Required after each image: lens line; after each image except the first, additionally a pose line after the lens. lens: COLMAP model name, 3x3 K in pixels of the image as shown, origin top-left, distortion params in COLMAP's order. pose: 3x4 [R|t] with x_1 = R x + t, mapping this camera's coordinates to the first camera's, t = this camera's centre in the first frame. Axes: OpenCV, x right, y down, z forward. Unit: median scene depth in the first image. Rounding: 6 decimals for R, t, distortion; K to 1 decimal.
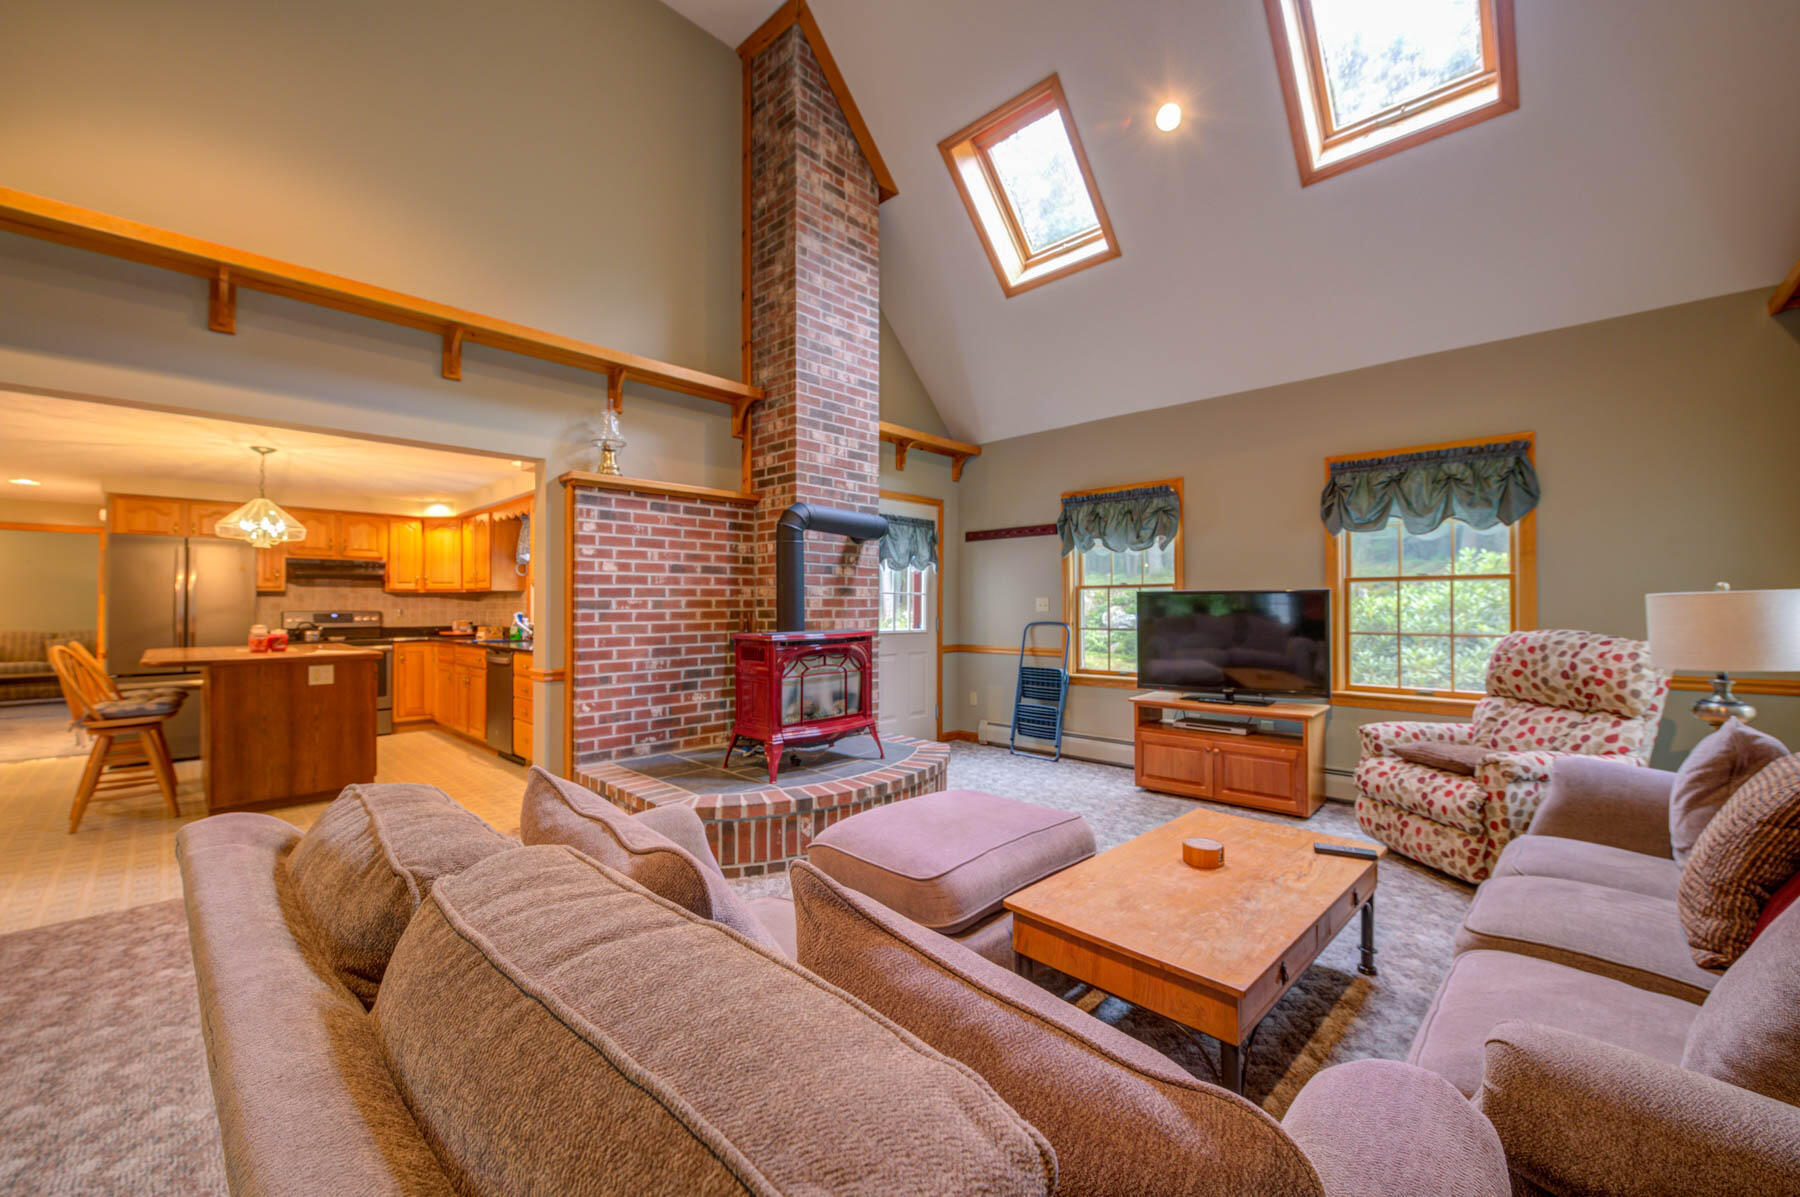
lens RADIAL K [[706.3, 0, 897.7], [0, 706.3, 599.1], [0, 0, 1]] dist [0.001983, -0.003493]
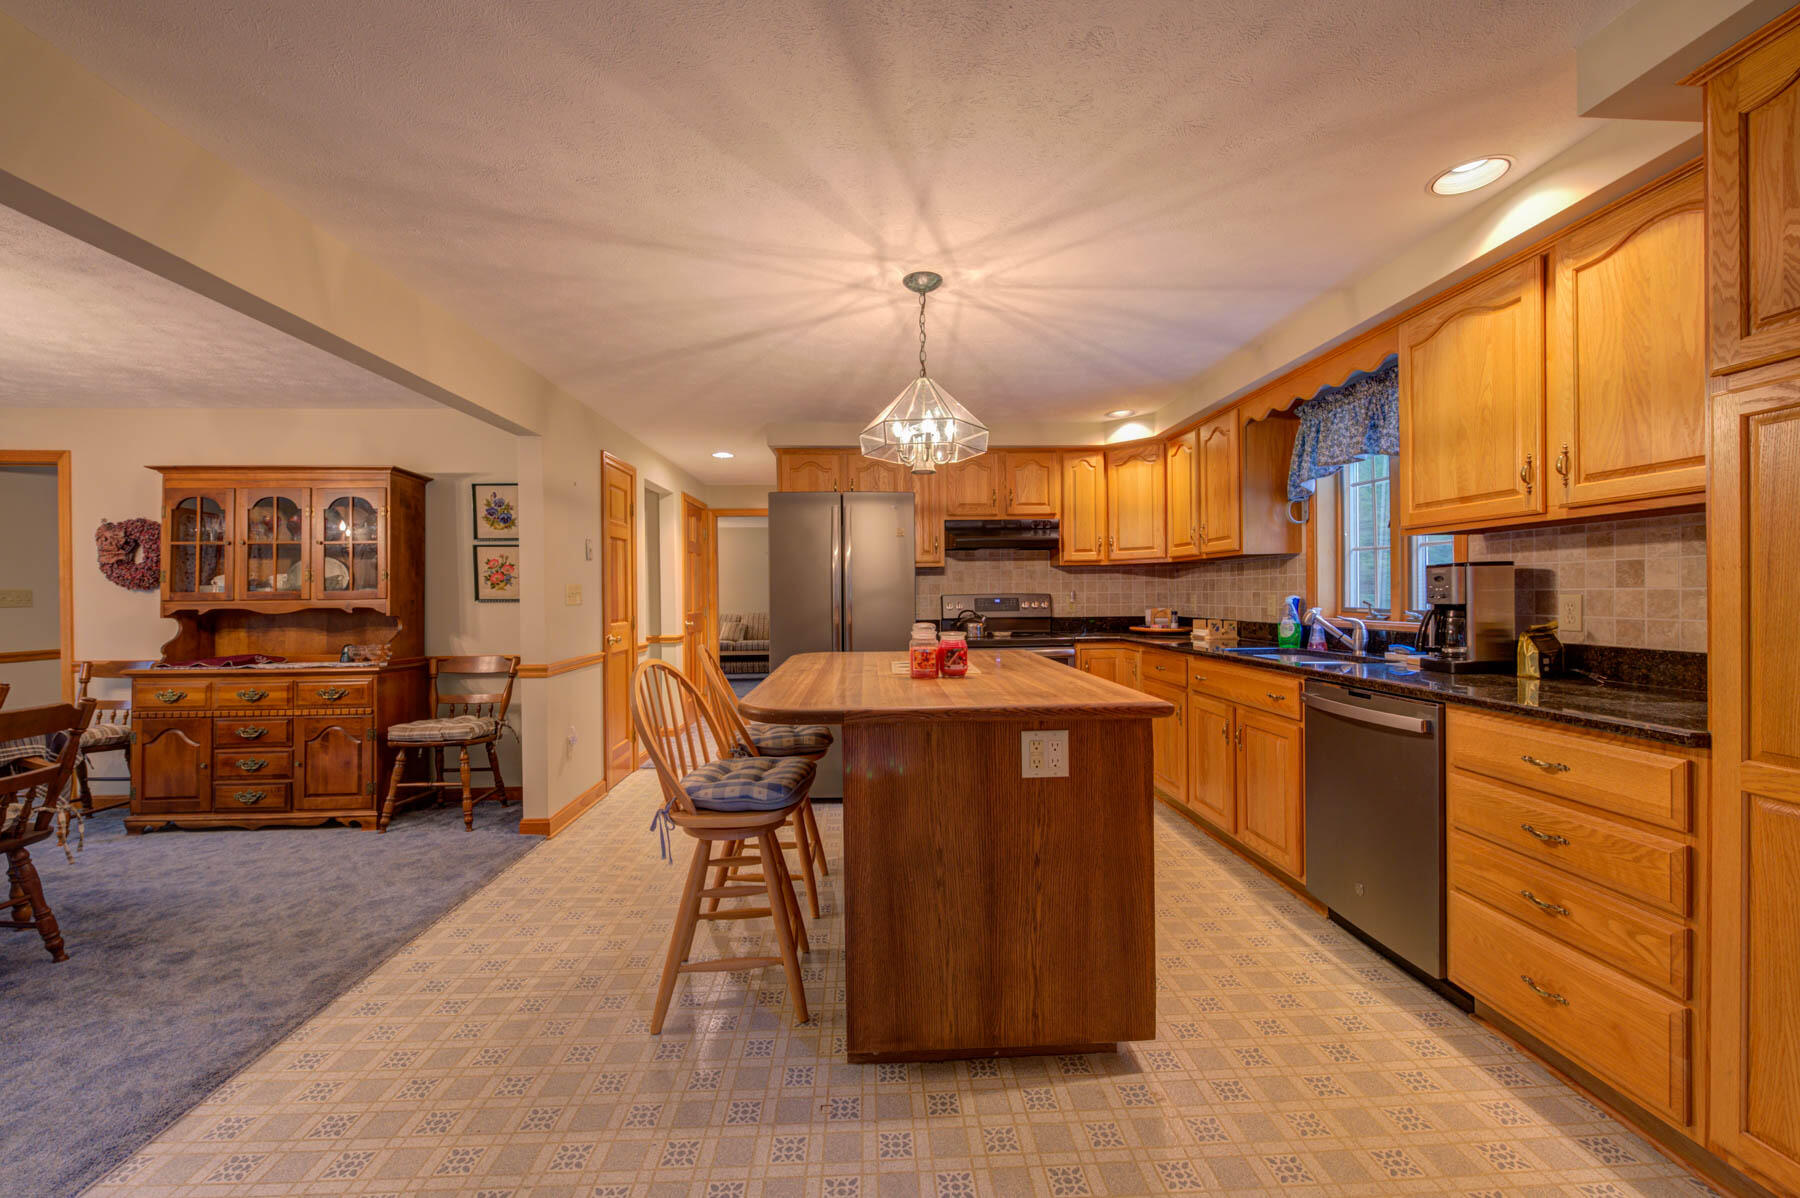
lens RADIAL K [[706.3, 0, 897.7], [0, 706.3, 599.6], [0, 0, 1]] dist [0.001983, -0.003493]
pose [[0.725944, 0.000062, -0.687754, -0.384653], [0.017633, 0.999670, 0.018702, 0.007187], [0.687528, -0.025704, 0.725703, 0.418703]]
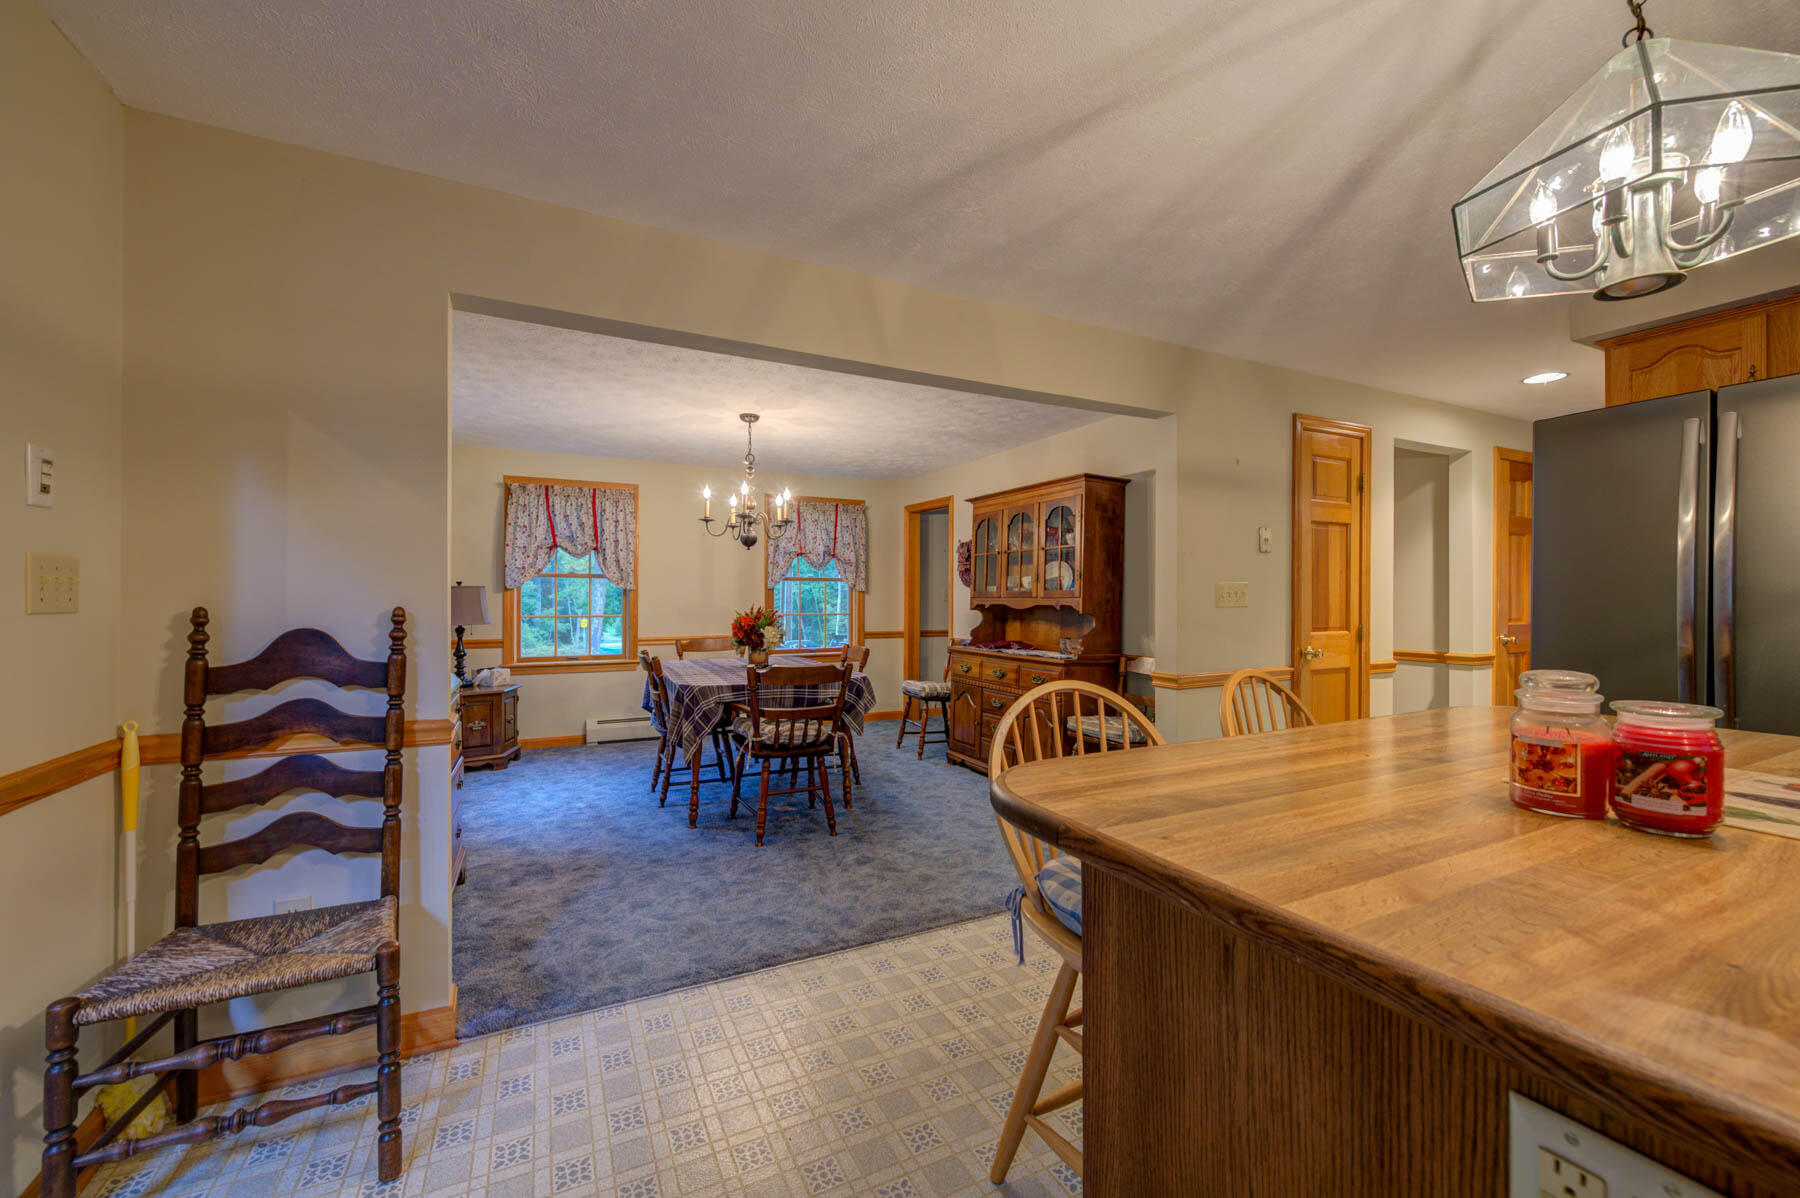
lens RADIAL K [[710.3, 0, 900.0], [0, 710.3, 599.0], [0, 0, 1]] dist [0.001015, 0.000019]
pose [[-0.330291, 0.002577, -0.943876, -0.438712], [0.011521, 0.999933, -0.001302, 0.010050], [0.943809, -0.011305, -0.330298, 0.594994]]
